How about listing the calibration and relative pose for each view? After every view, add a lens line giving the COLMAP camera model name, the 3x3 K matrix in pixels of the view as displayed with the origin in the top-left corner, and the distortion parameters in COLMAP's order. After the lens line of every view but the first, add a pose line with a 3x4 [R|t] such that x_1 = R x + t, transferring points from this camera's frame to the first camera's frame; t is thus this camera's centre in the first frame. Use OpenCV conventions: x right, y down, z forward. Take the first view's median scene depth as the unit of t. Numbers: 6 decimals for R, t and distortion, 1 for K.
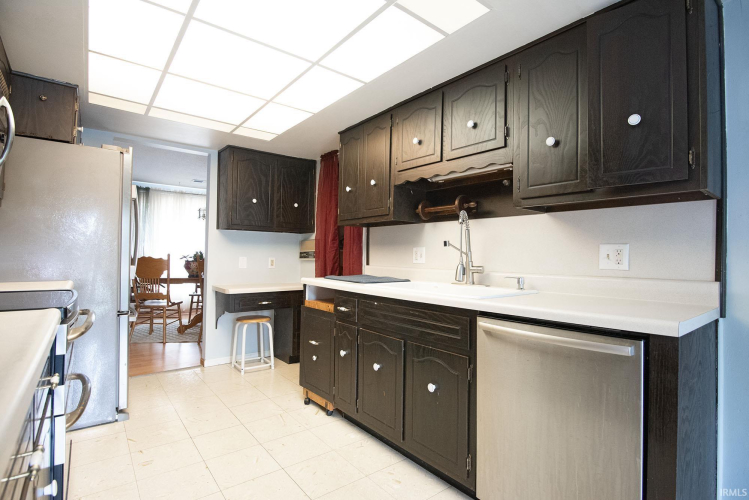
lens RADIAL K [[363.2, 0, 373.5], [0, 363.2, 250.3], [0, 0, 1]] dist [-0.026766, 0.000670]
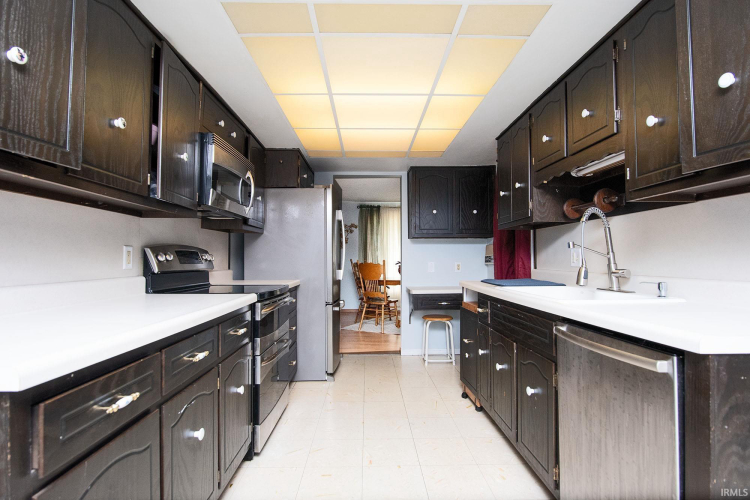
lens RADIAL K [[363.7, 0, 374.0], [0, 363.7, 250.3], [0, 0, 1]] dist [-0.026766, 0.000670]
pose [[0.811585, -0.032386, -0.583336, 0.229120], [0.025490, 0.999474, -0.020026, 0.000545], [0.583677, 0.001384, 0.811984, -0.031952]]
